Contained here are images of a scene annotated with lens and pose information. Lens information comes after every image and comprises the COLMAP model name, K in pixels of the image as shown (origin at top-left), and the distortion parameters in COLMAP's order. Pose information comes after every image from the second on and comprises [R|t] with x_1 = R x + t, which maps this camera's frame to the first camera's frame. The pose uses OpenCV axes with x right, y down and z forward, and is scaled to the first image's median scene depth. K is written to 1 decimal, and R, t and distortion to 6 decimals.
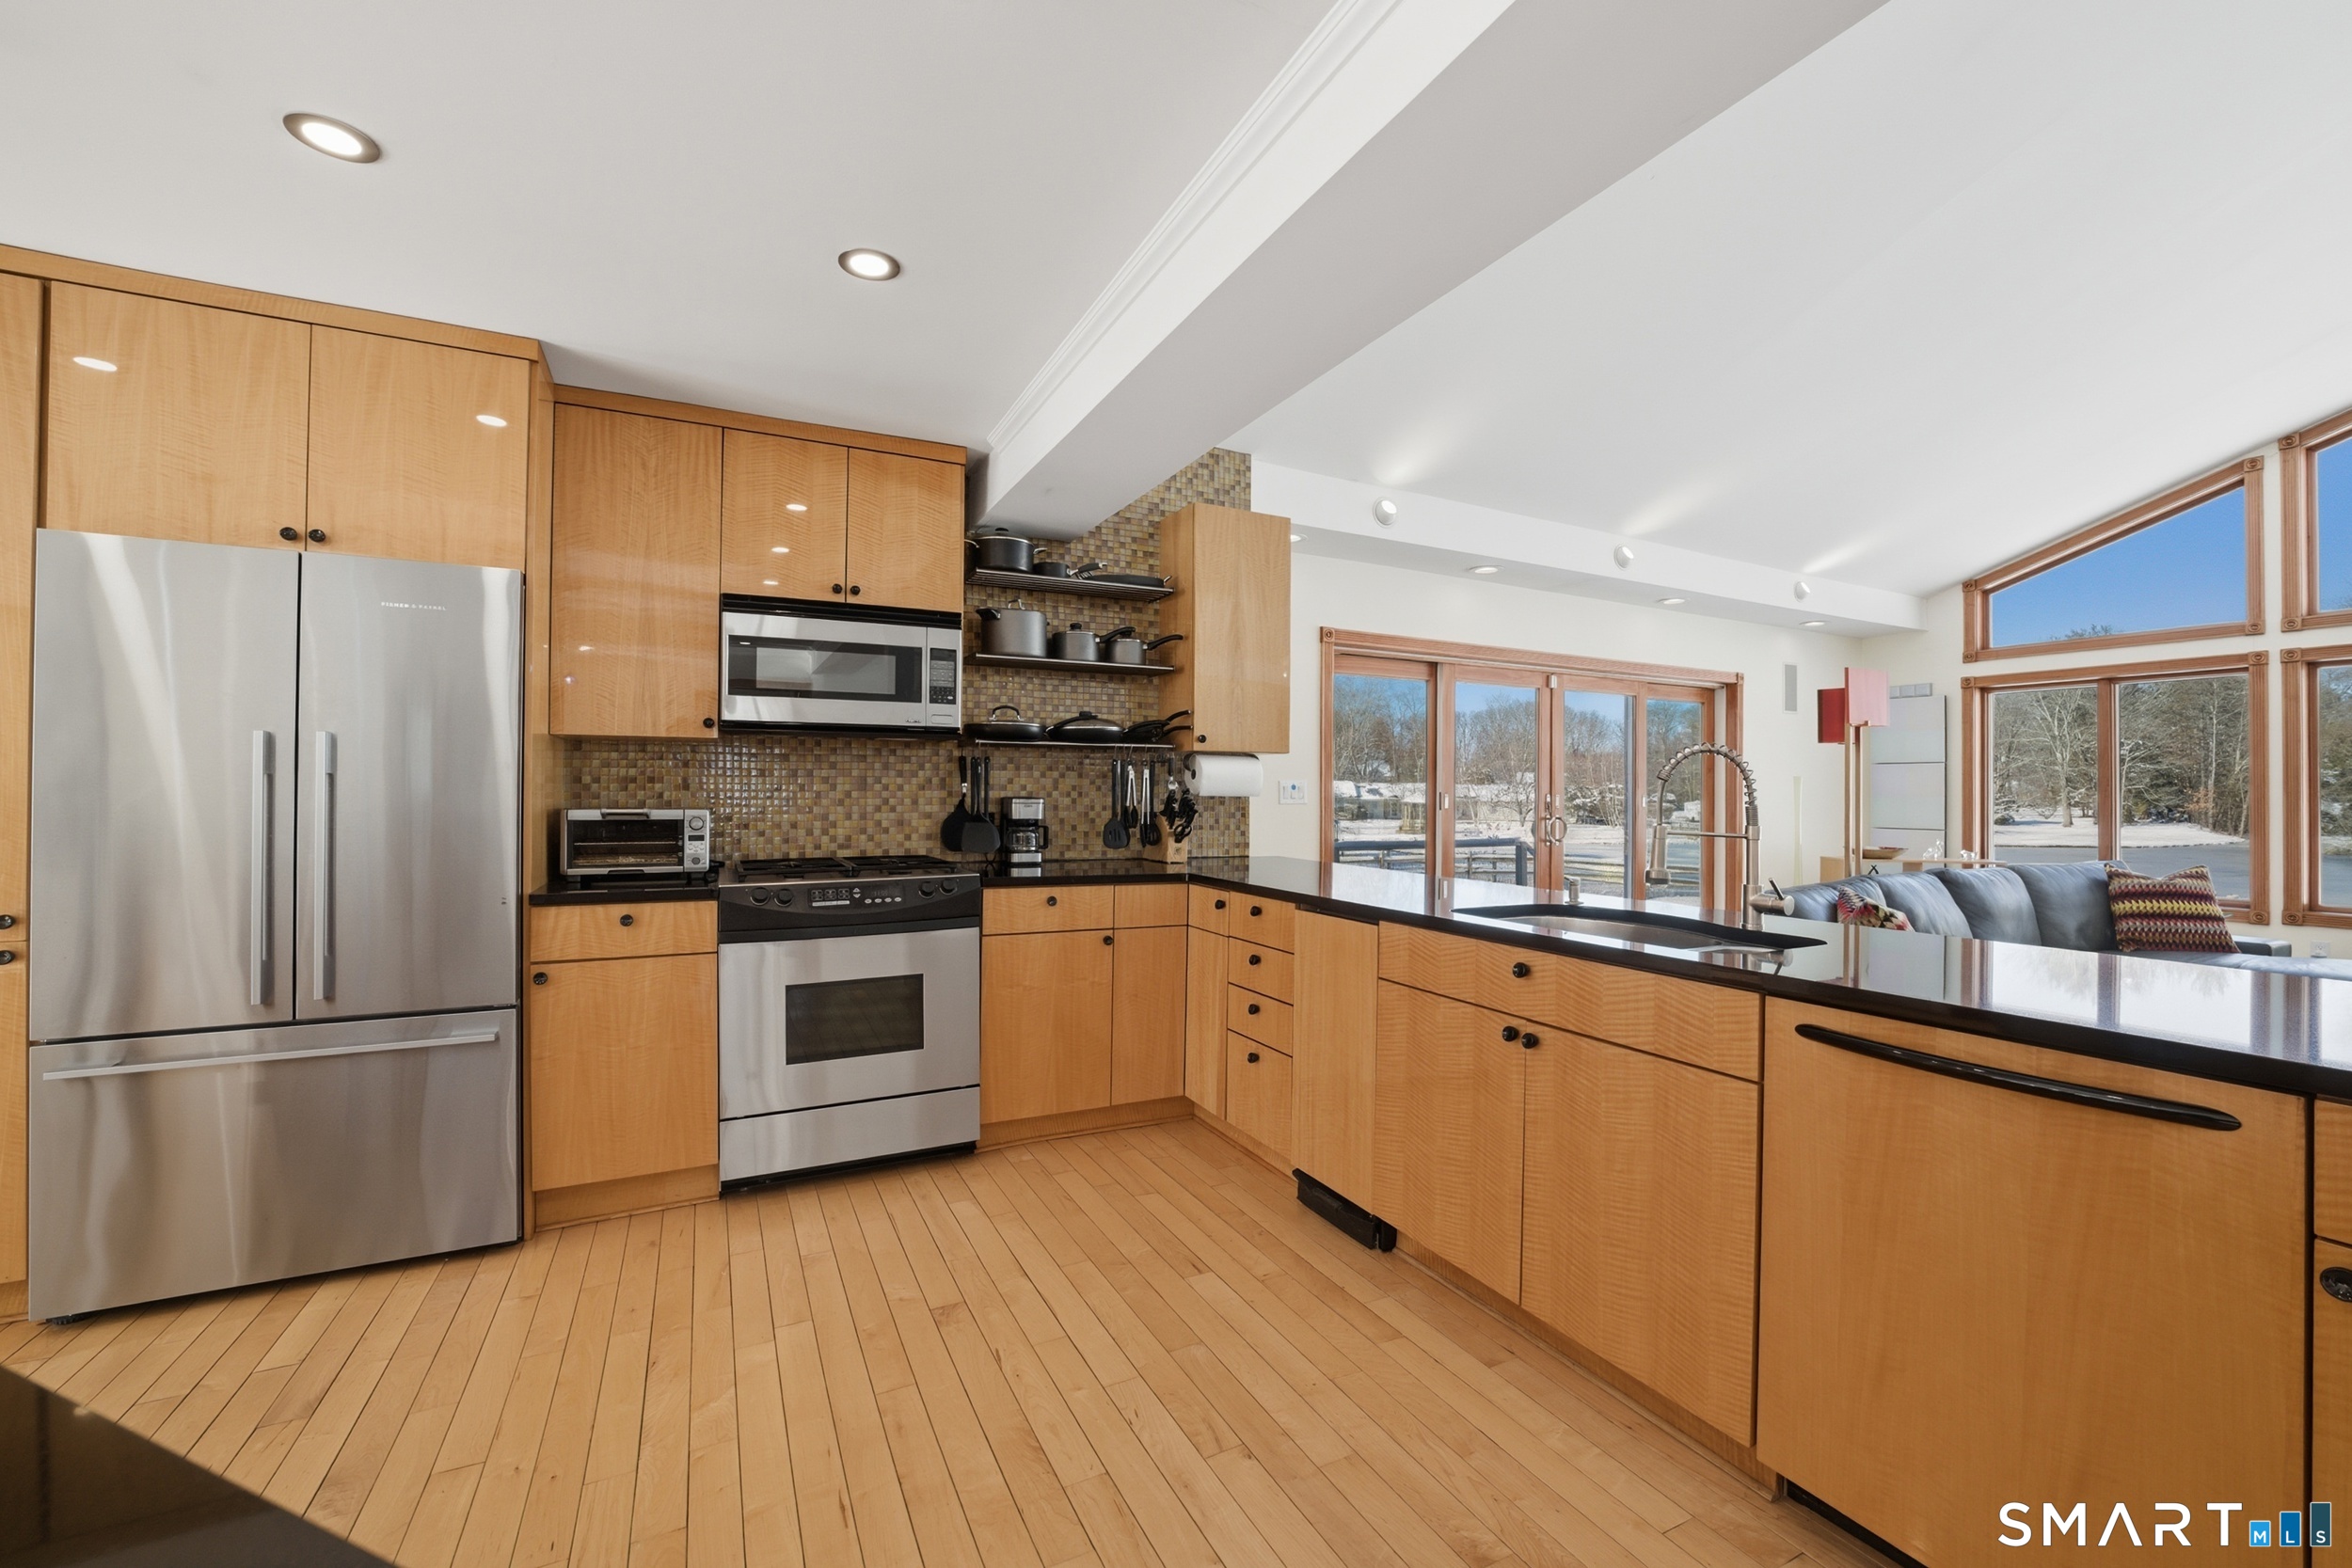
lens RADIAL K [[924.8, 0, 1176.2], [0, 924.8, 790.6], [0, 0, 1]] dist [-0.036496, 0.007169]
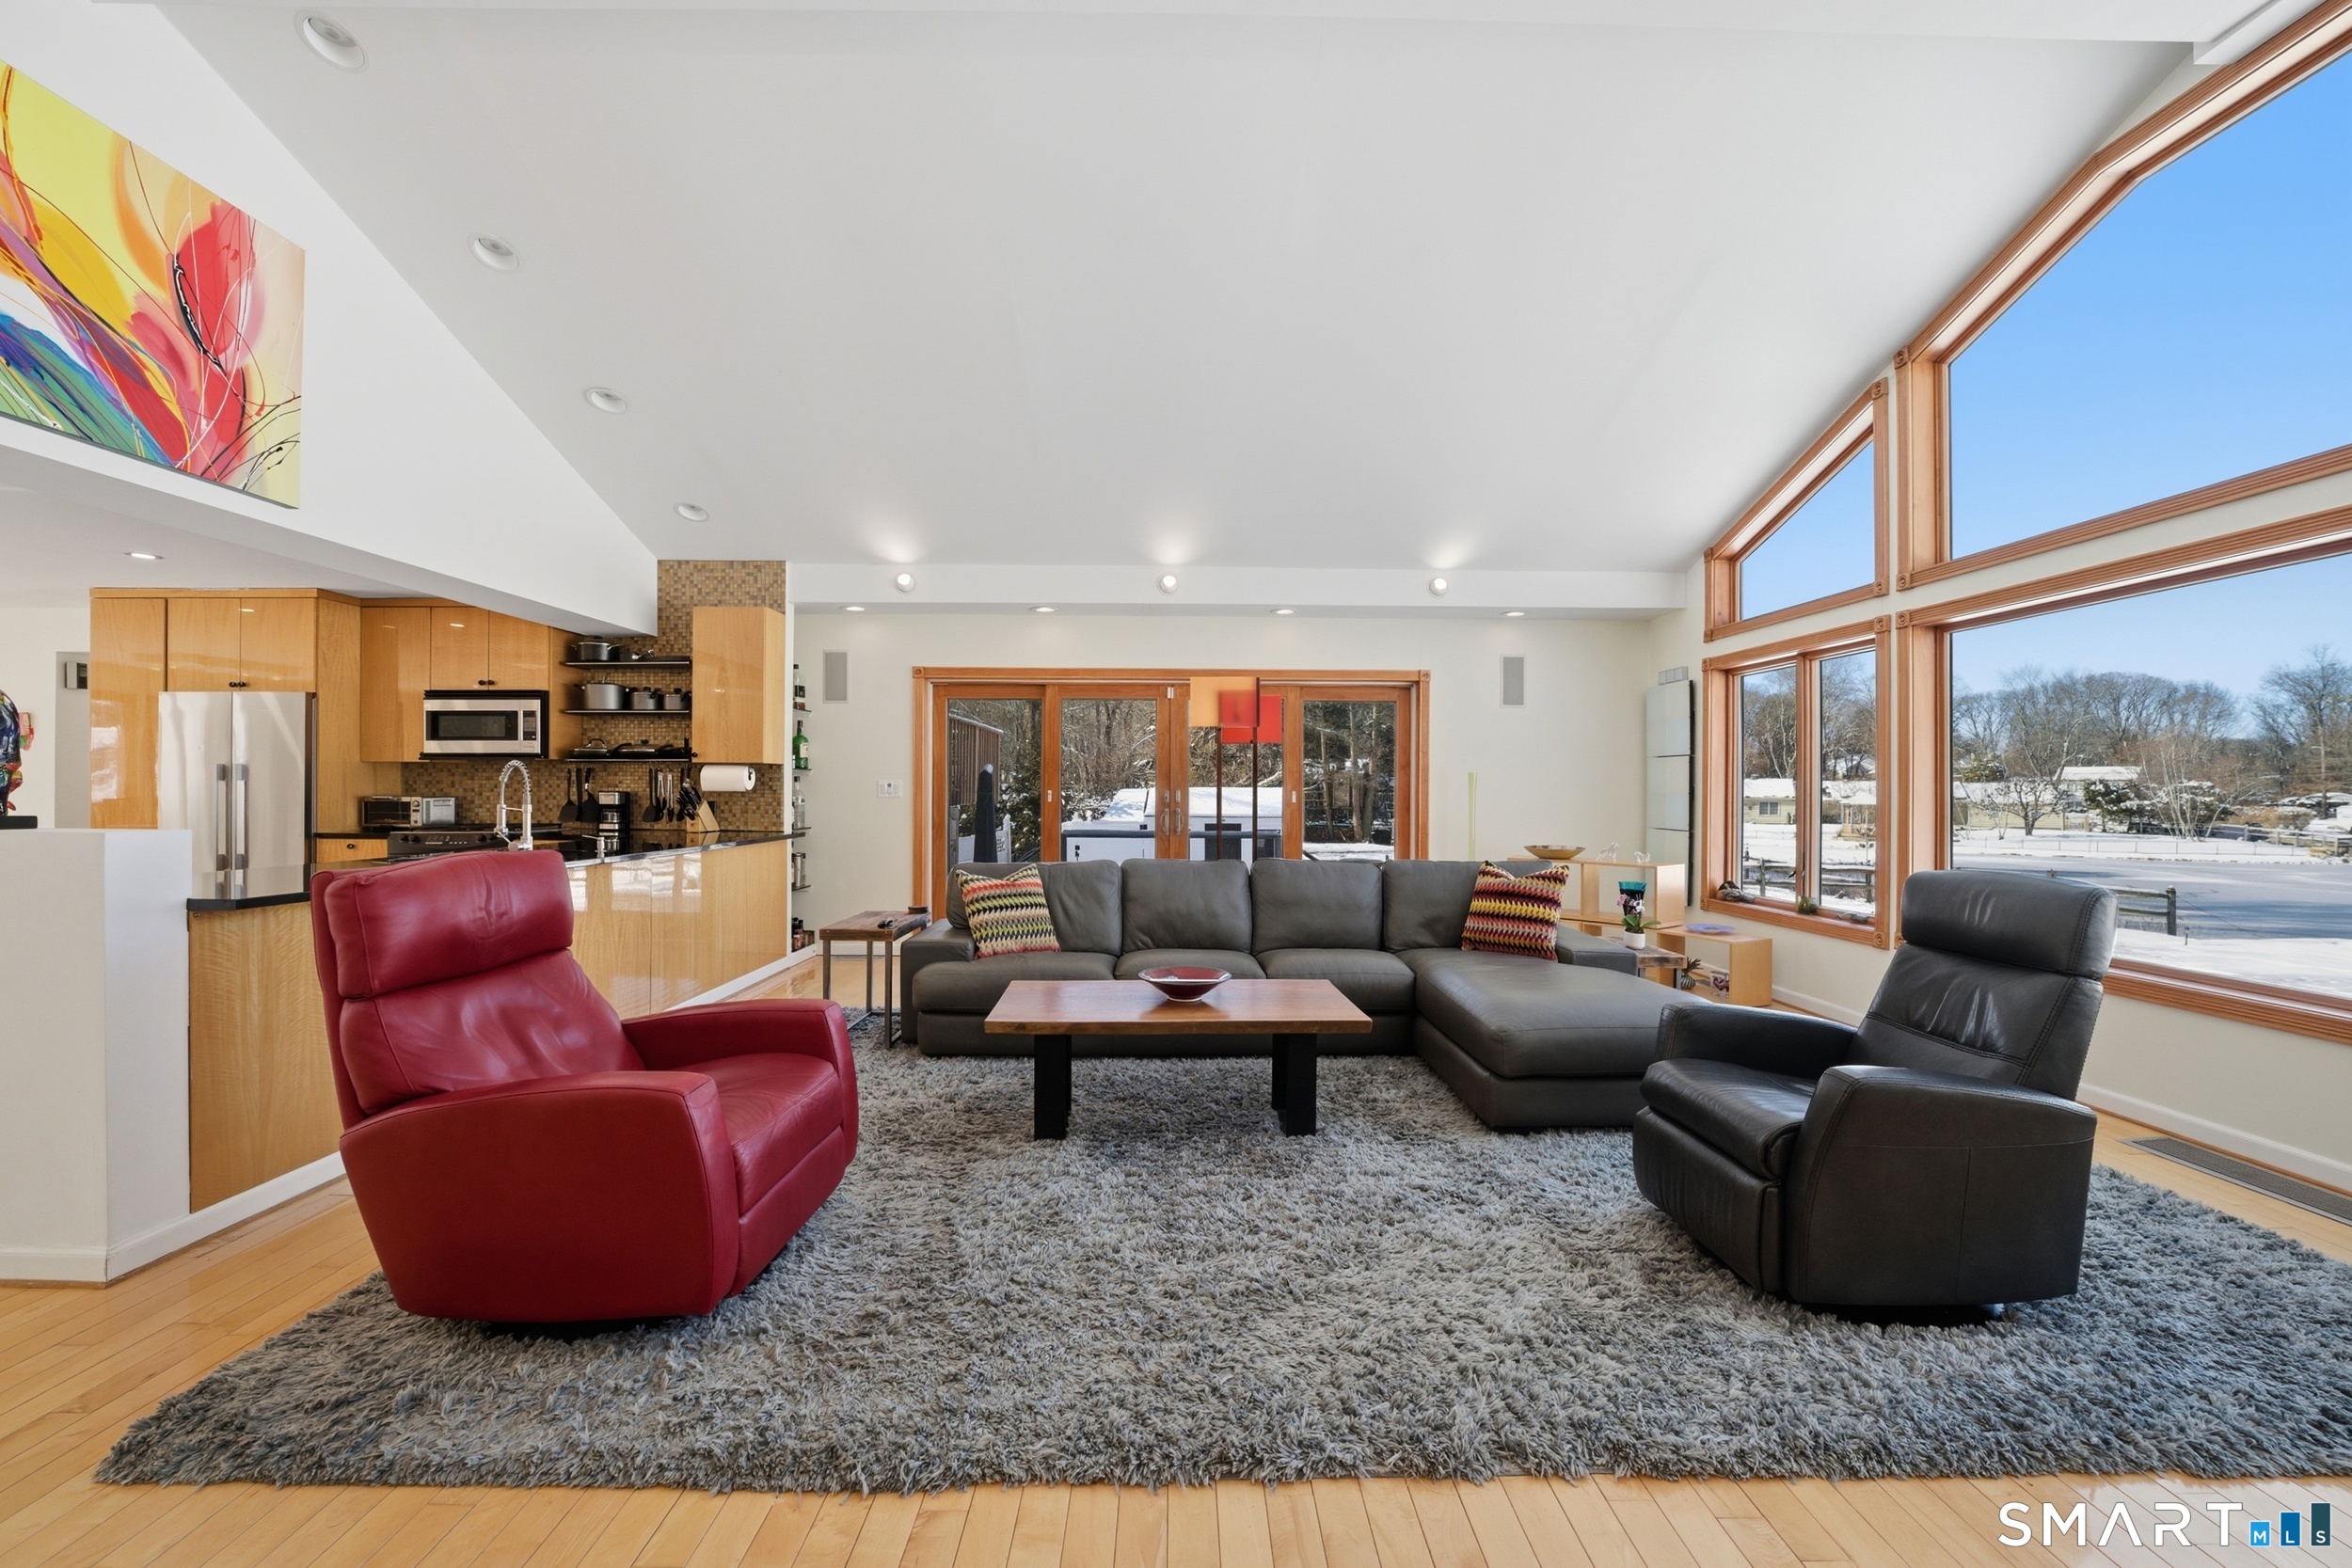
lens RADIAL K [[924.8, 0, 1183.0], [0, 924.8, 785.1], [0, 0, 1]] dist [-0.036496, 0.007169]
pose [[0.897705, -0.004011, -0.440578, 1.560312], [0.001142, 0.999976, -0.006776, 0.007416], [0.440595, 0.005579, 0.897689, -0.047012]]
